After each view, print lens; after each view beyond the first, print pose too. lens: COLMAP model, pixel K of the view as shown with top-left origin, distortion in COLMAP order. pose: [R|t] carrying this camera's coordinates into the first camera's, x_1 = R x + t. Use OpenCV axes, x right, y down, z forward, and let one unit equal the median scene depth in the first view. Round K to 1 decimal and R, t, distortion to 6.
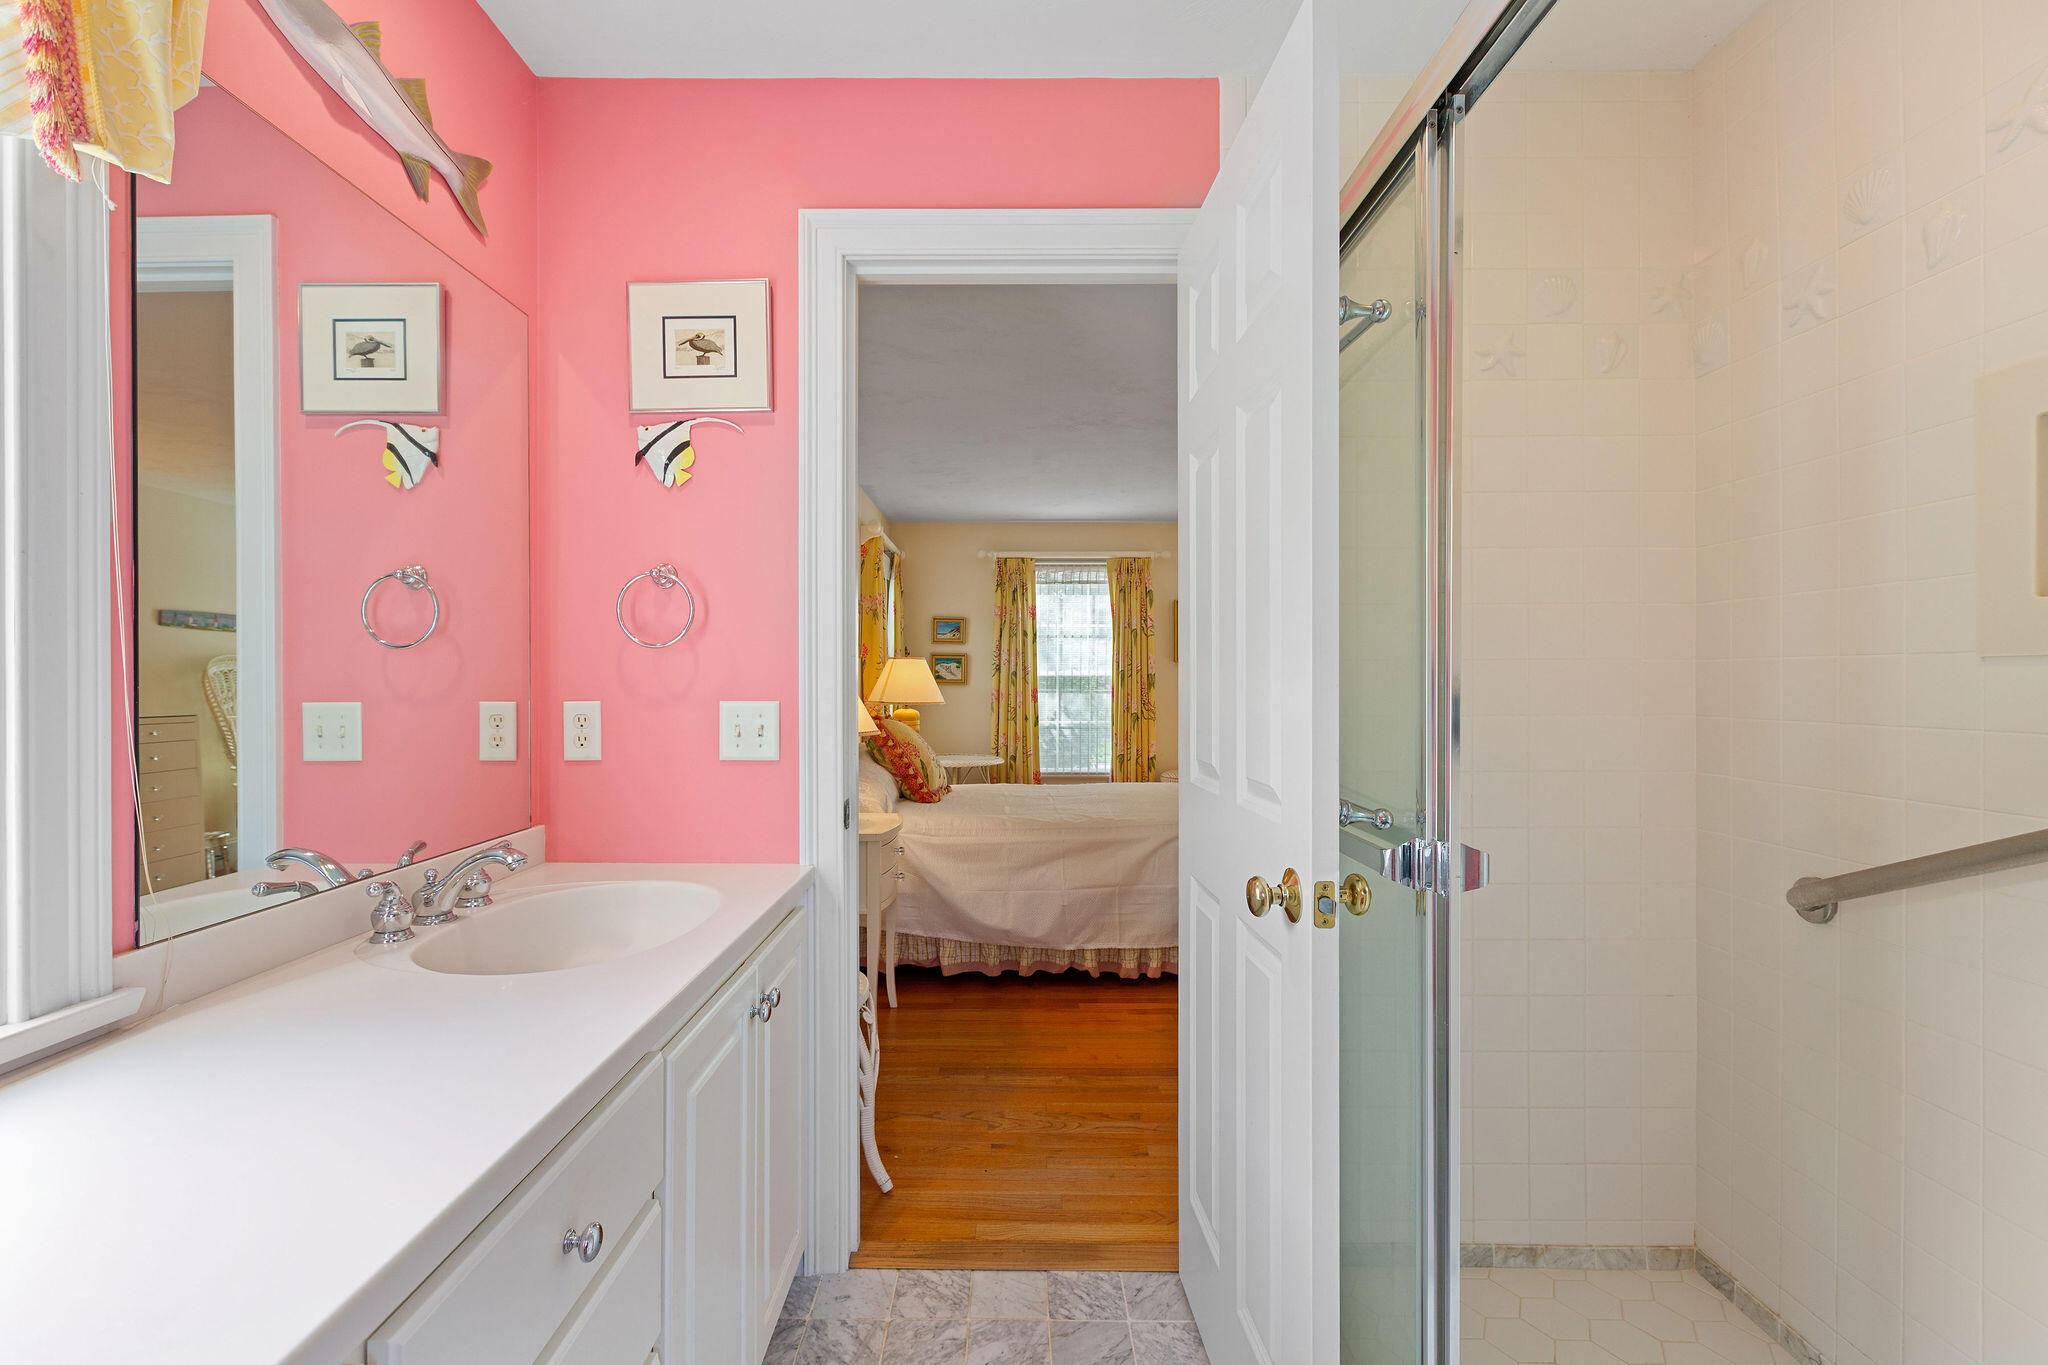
lens RADIAL K [[927.7, 0, 1016.6], [0, 927.7, 680.8], [0, 0, 1]] dist [-0.011485, 0.003174]
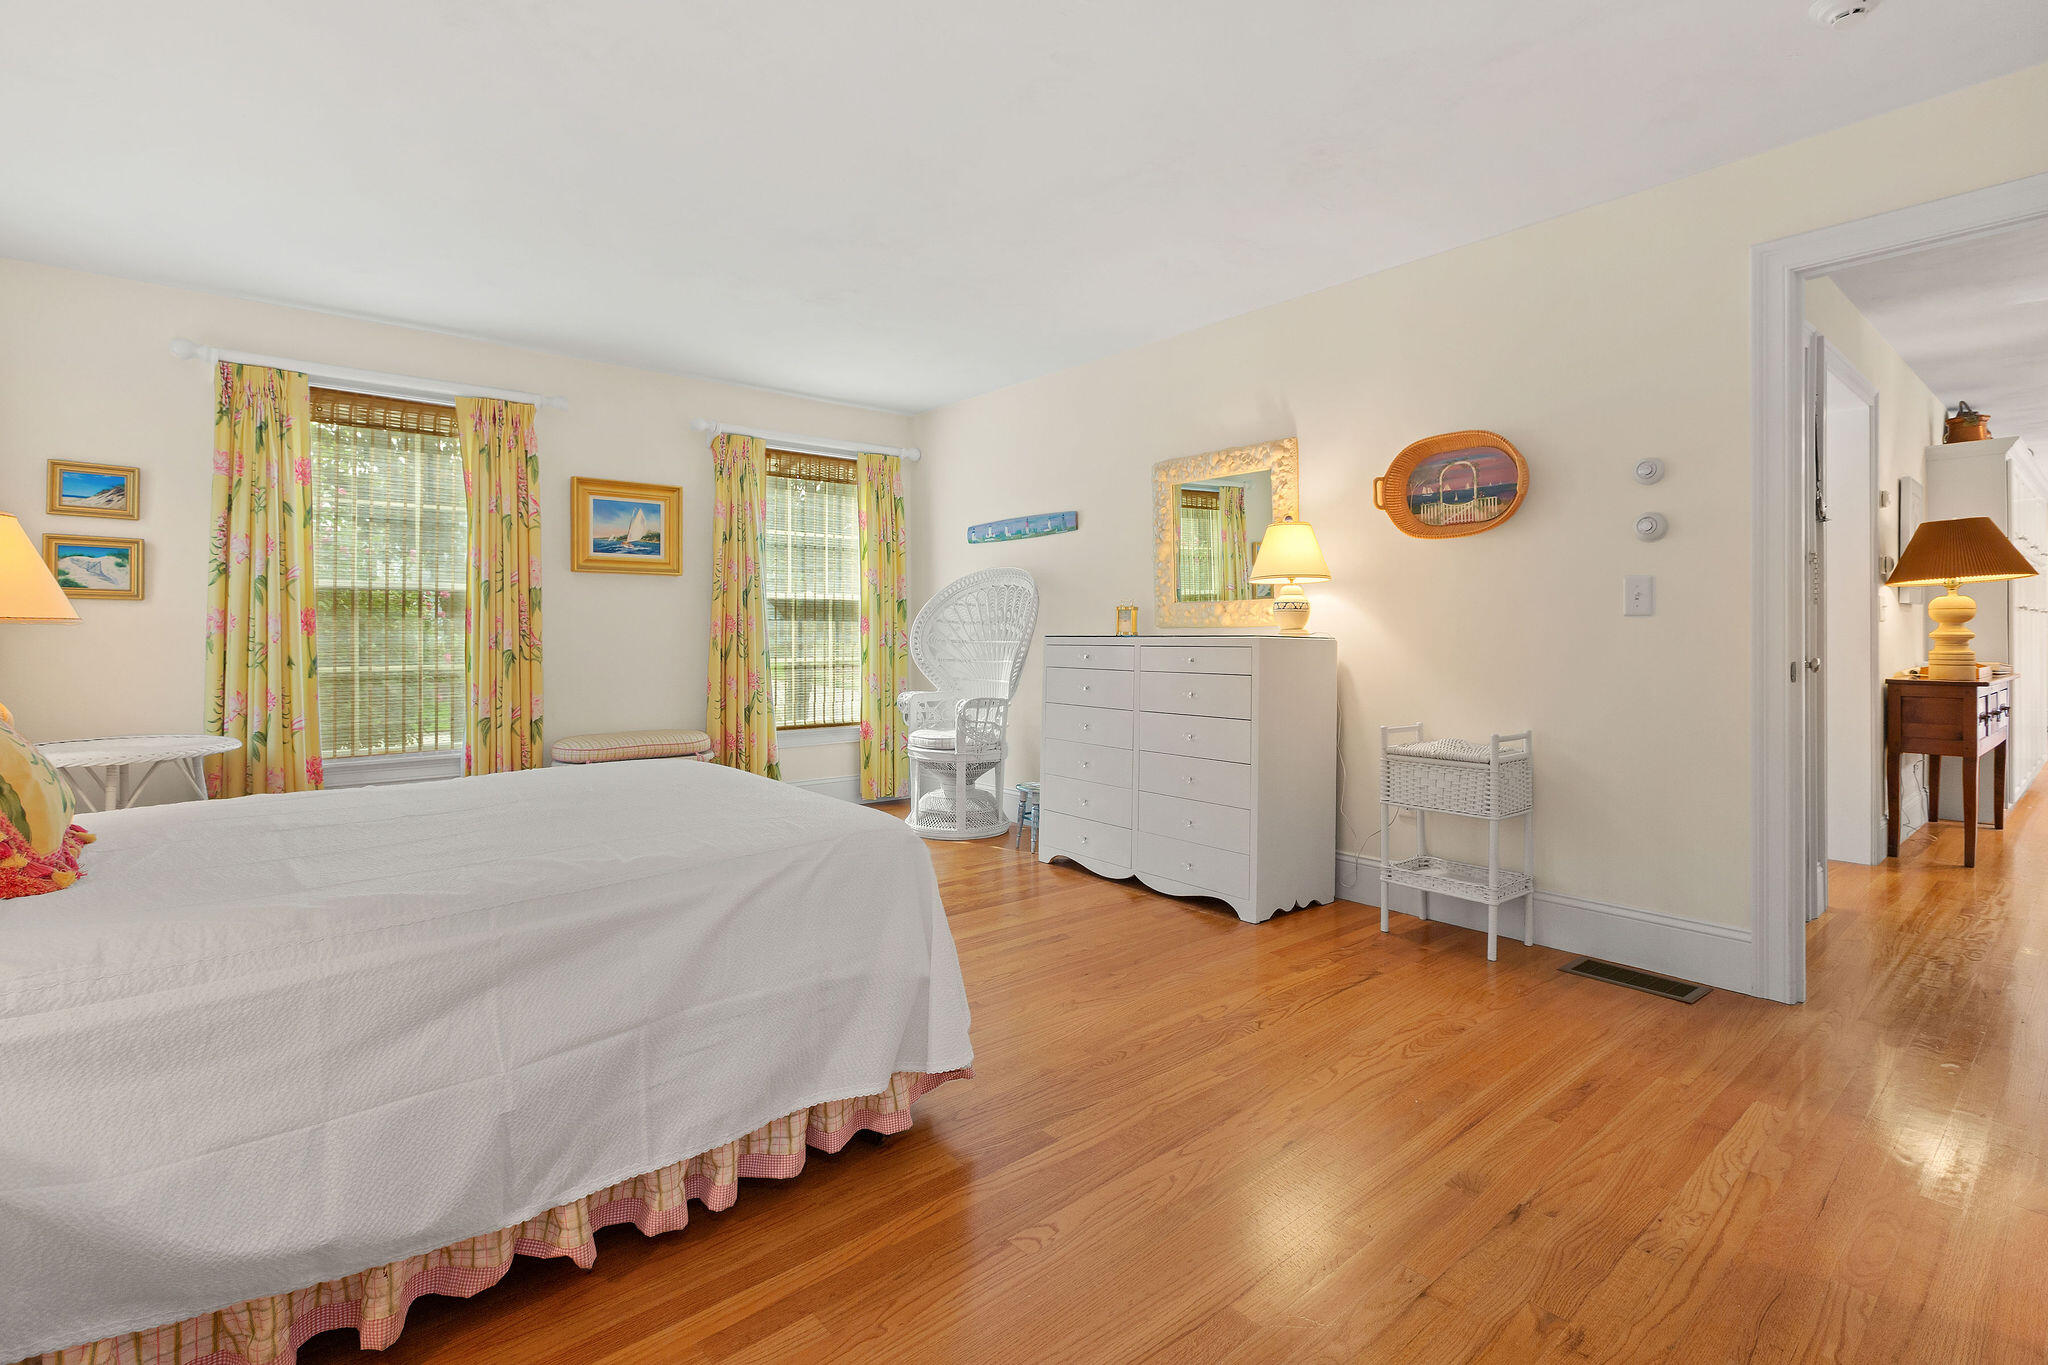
lens RADIAL K [[927.7, 0, 988.7], [0, 927.7, 639.5], [0, 0, 1]] dist [-0.011485, 0.003174]
pose [[0.770339, -0.004303, 0.637621, -0.018888], [0.003911, 0.999990, 0.002023, 0.027369], [-0.637623, 0.000936, 0.770348, 0.318184]]
